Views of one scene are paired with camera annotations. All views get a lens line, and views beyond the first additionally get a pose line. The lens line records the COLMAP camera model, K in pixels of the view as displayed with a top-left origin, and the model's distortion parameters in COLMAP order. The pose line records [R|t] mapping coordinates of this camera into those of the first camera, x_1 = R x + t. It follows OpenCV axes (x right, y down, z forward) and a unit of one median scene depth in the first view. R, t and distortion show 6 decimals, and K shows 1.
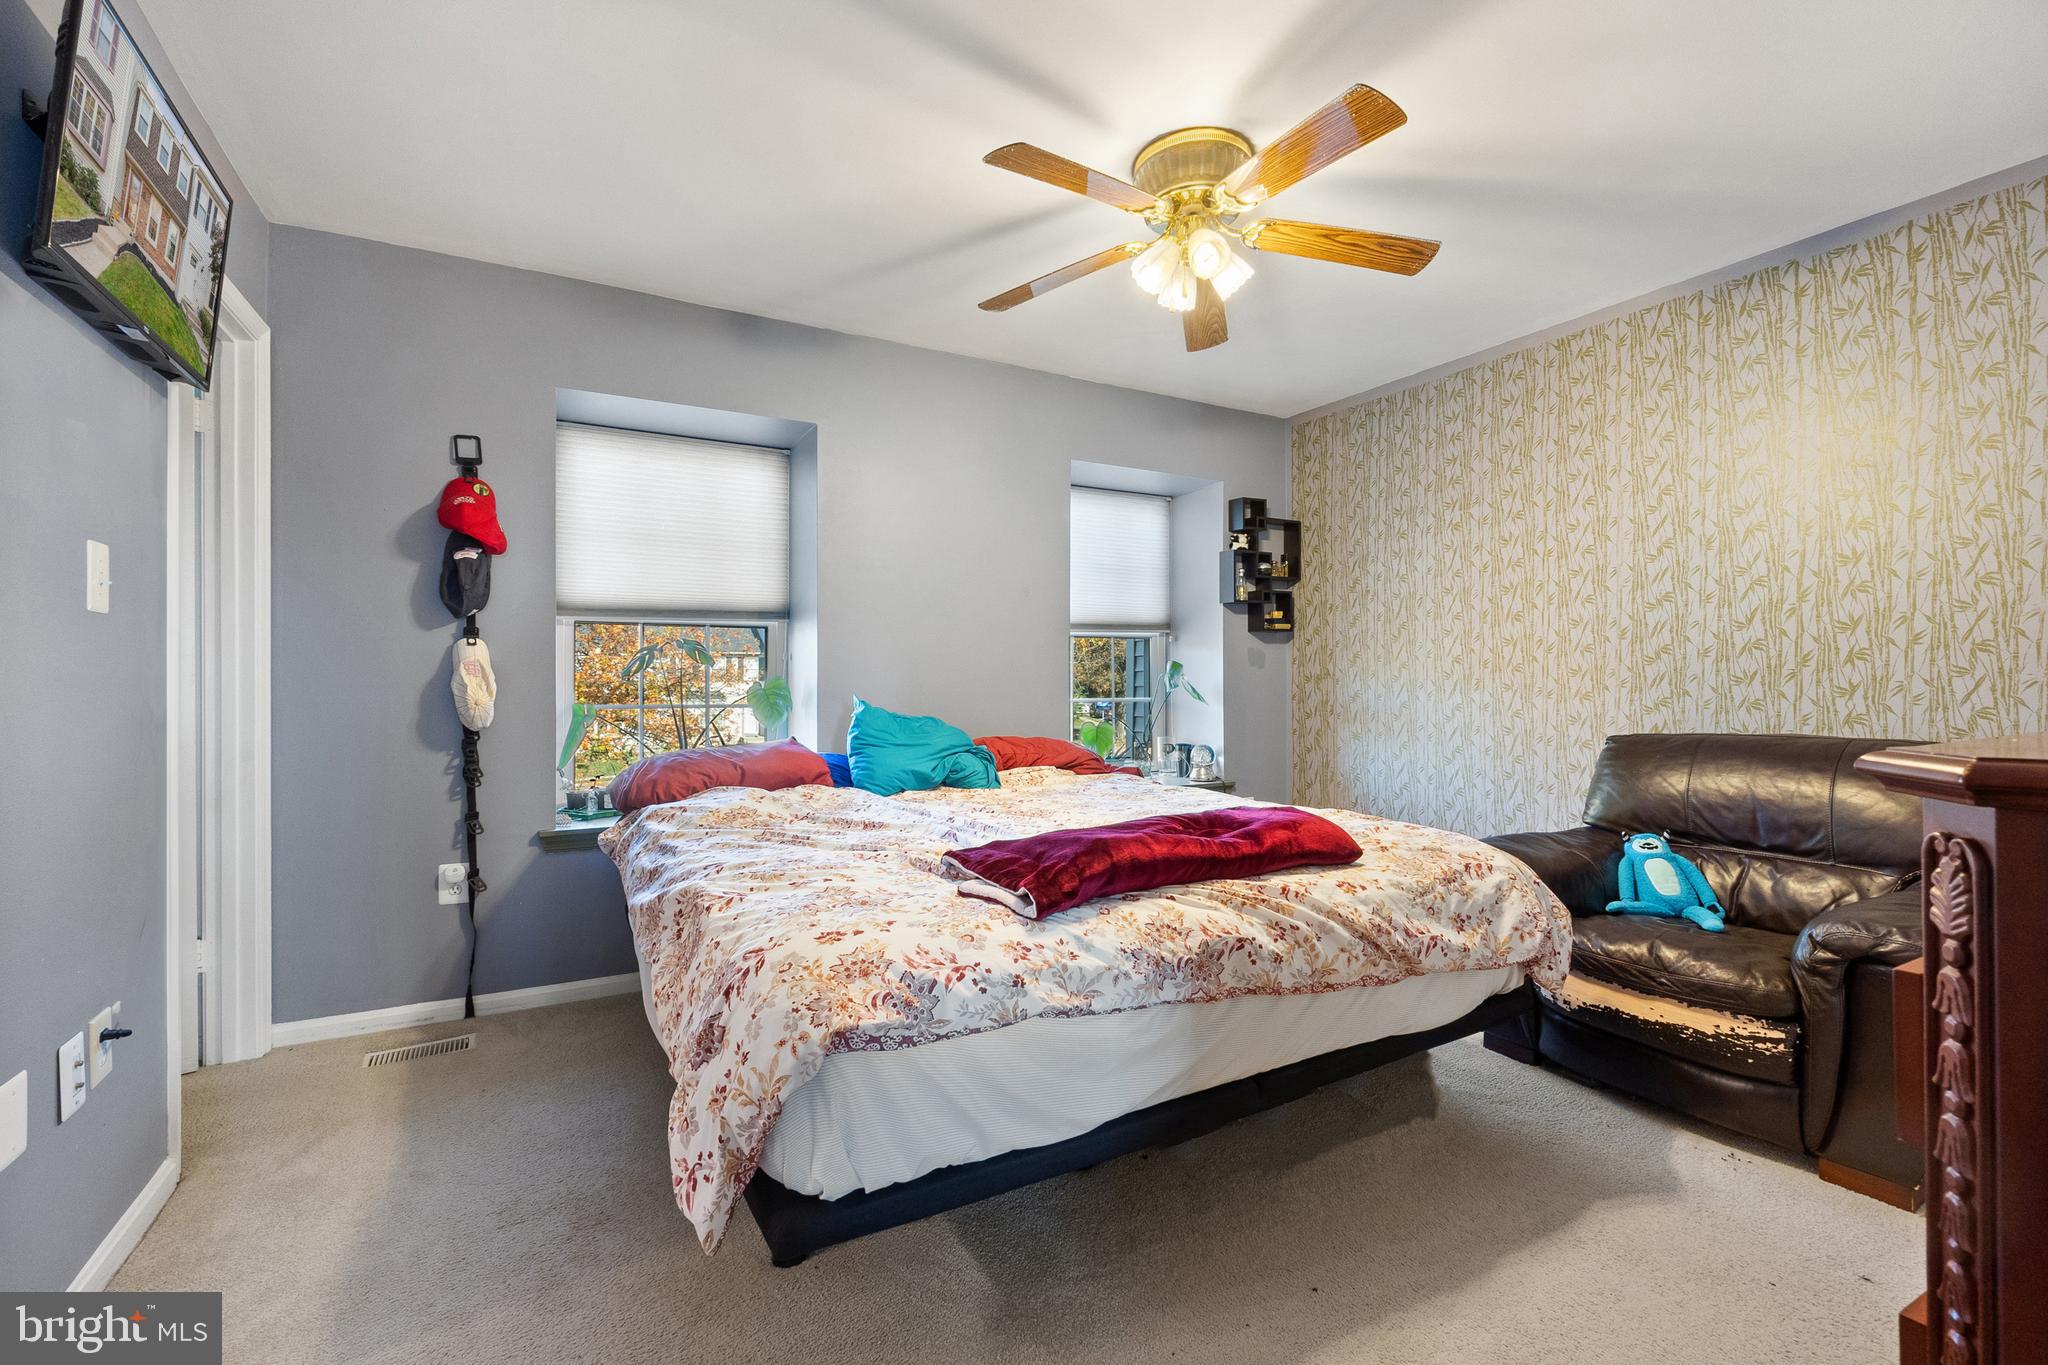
lens RADIAL K [[884.4, 0, 1024.0], [0, 884.4, 682.5], [0, 0, 1]] dist [0.001398, 0.000145]
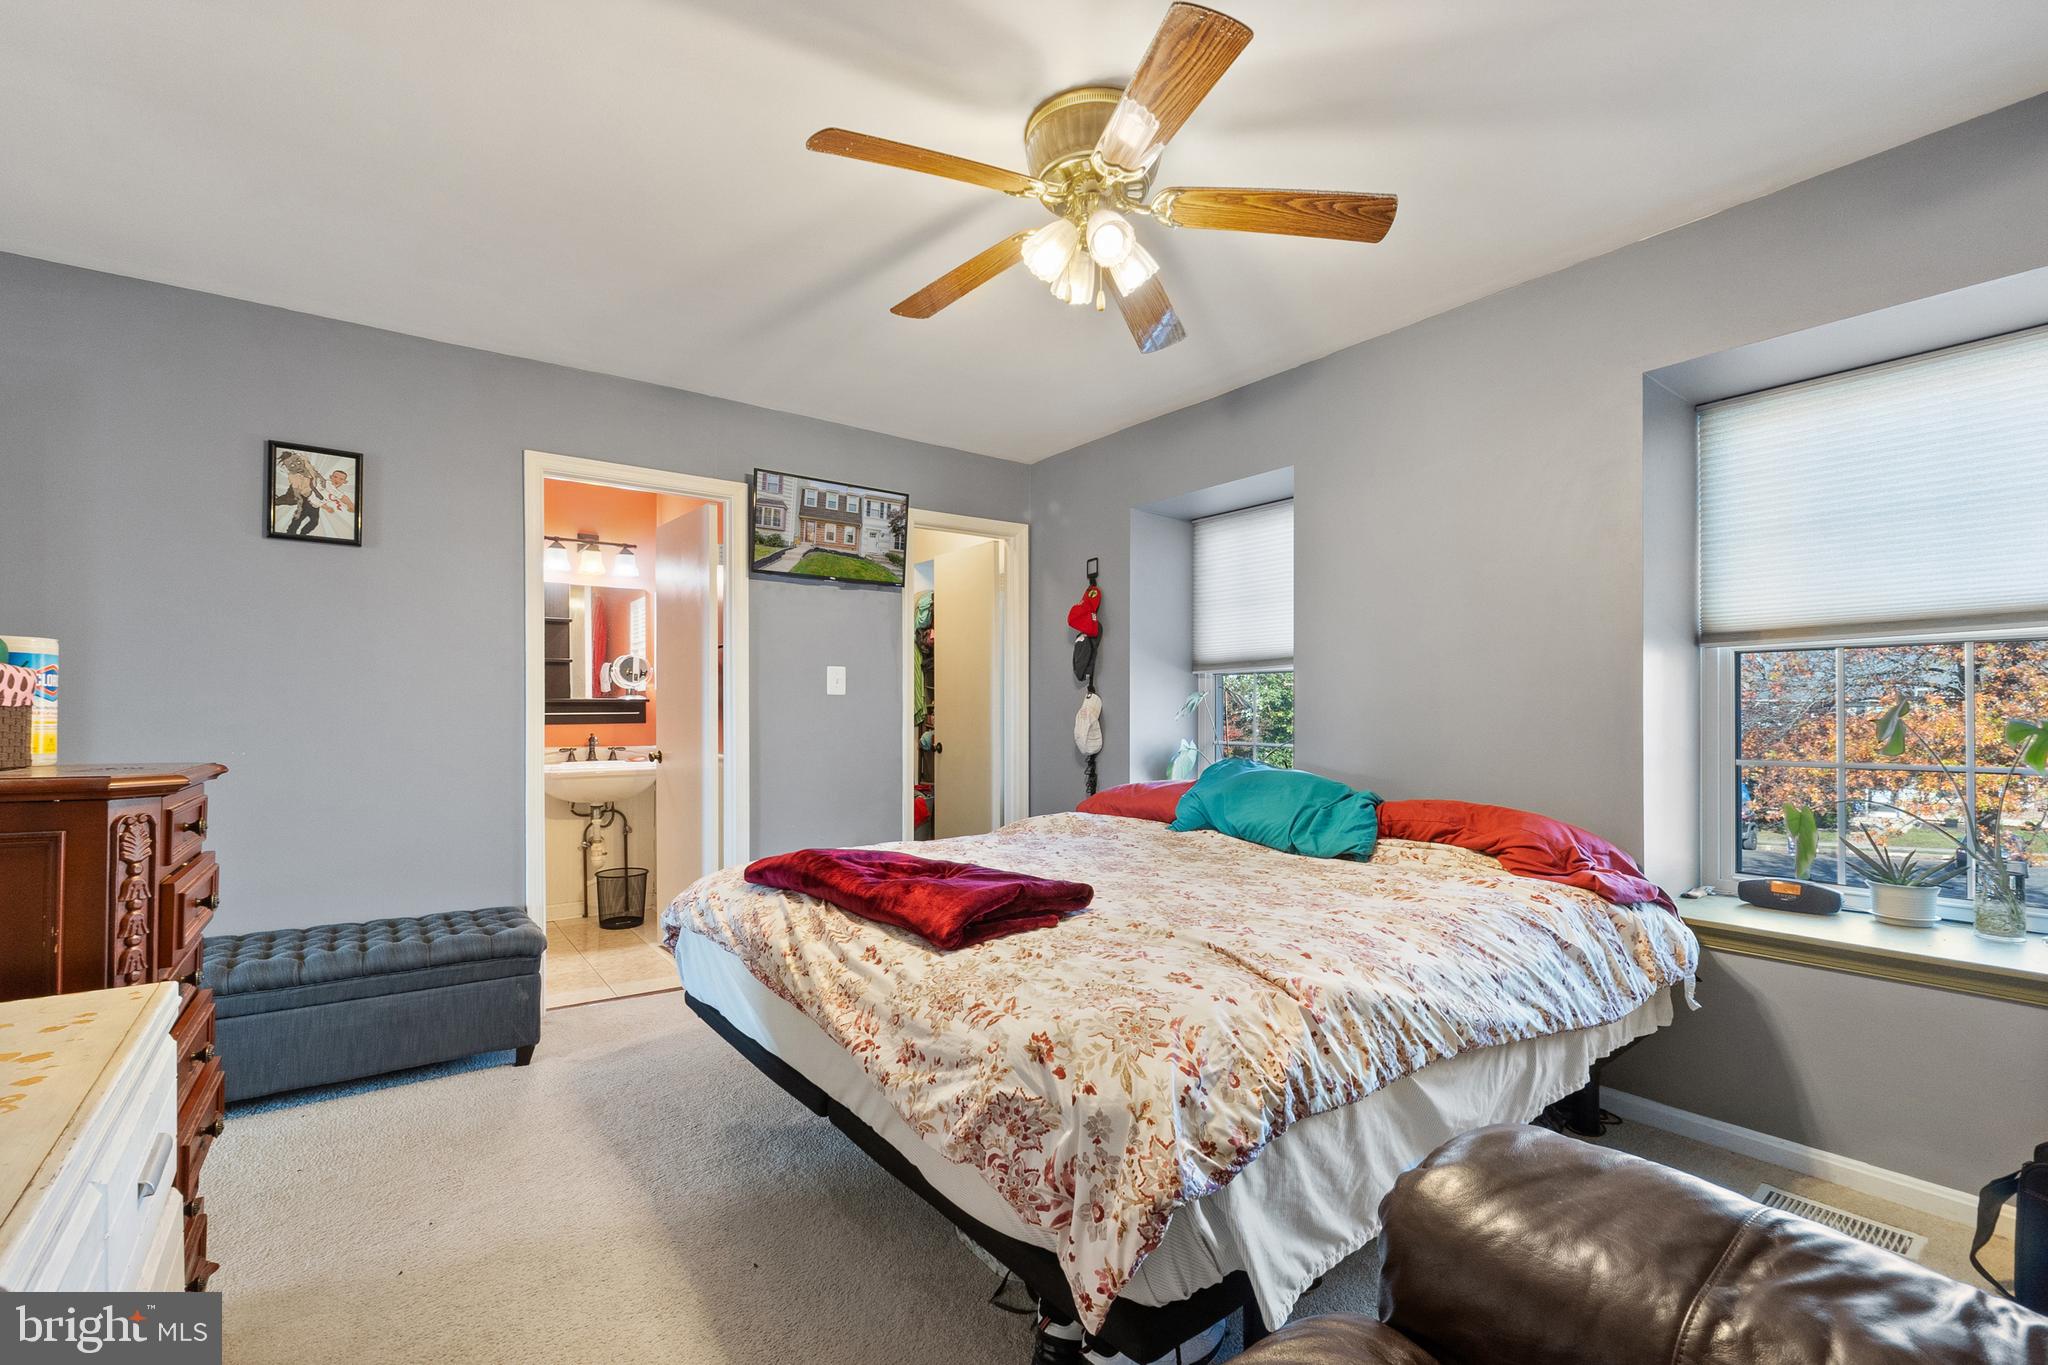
lens RADIAL K [[927.2, 0, 1020.5], [0, 927.2, 706.9], [0, 0, 1]] dist [0.000262, 0.000028]
pose [[0.132851, -0.002108, -0.991134, 1.078144], [-0.002021, 0.999995, -0.002398, -0.029599], [0.991134, 0.002321, 0.132846, 0.803373]]
